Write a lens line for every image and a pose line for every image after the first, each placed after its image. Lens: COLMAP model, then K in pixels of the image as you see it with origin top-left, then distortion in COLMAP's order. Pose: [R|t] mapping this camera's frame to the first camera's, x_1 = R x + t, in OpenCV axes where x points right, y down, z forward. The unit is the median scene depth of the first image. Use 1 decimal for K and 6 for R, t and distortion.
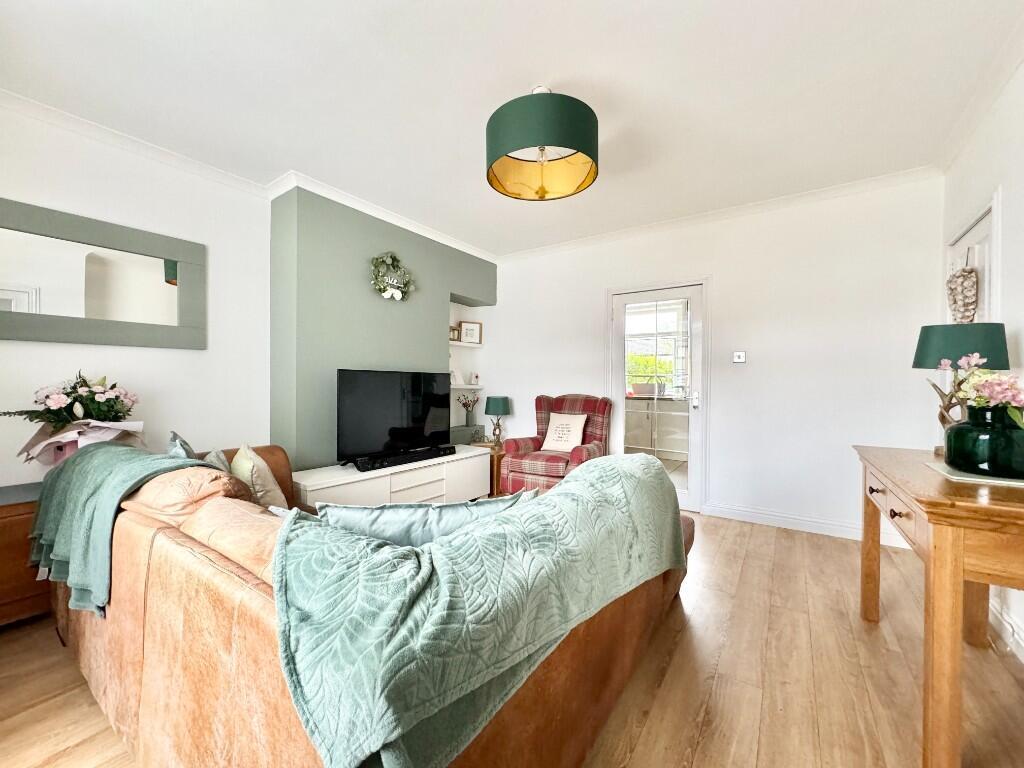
lens RADIAL K [[405.6, 0, 512.0], [0, 405.6, 384.0], [0, 0, 1]] dist [0.000408, -0.000113]
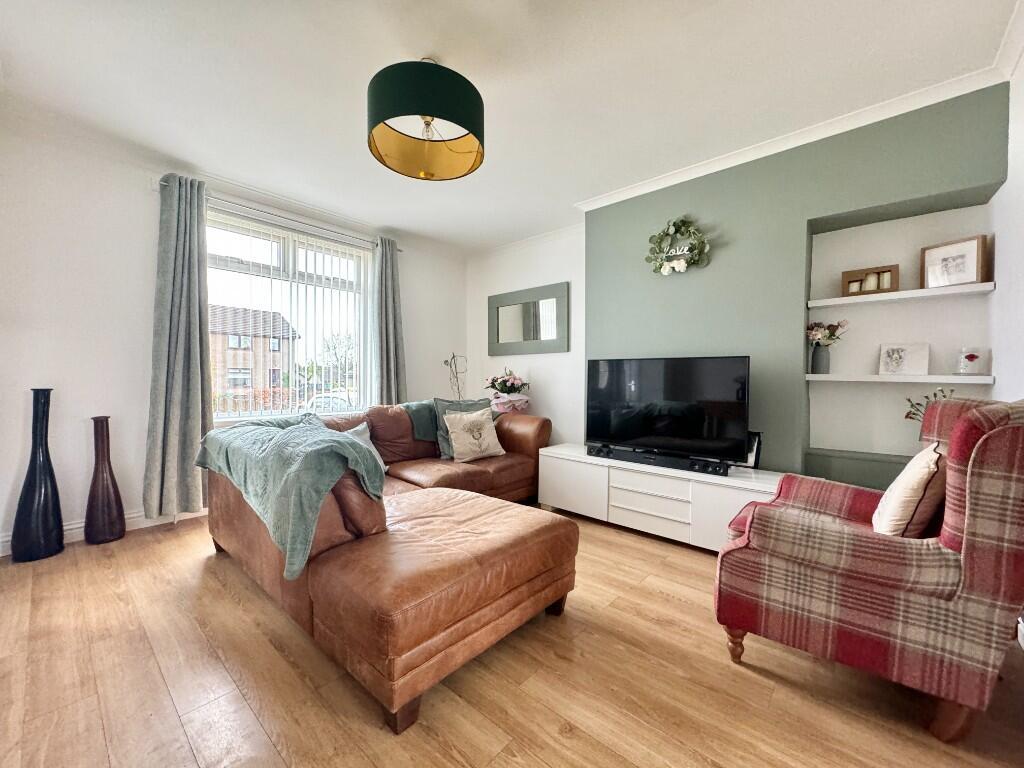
lens RADIAL K [[405.6, 0, 512.0], [0, 405.6, 384.0], [0, 0, 1]] dist [0.000408, -0.000113]
pose [[-0.108995, 0.008928, -0.994002, 0.574778], [-0.008705, 0.999913, 0.009935, 0.016768], [0.994004, 0.009735, -0.108908, 0.738619]]
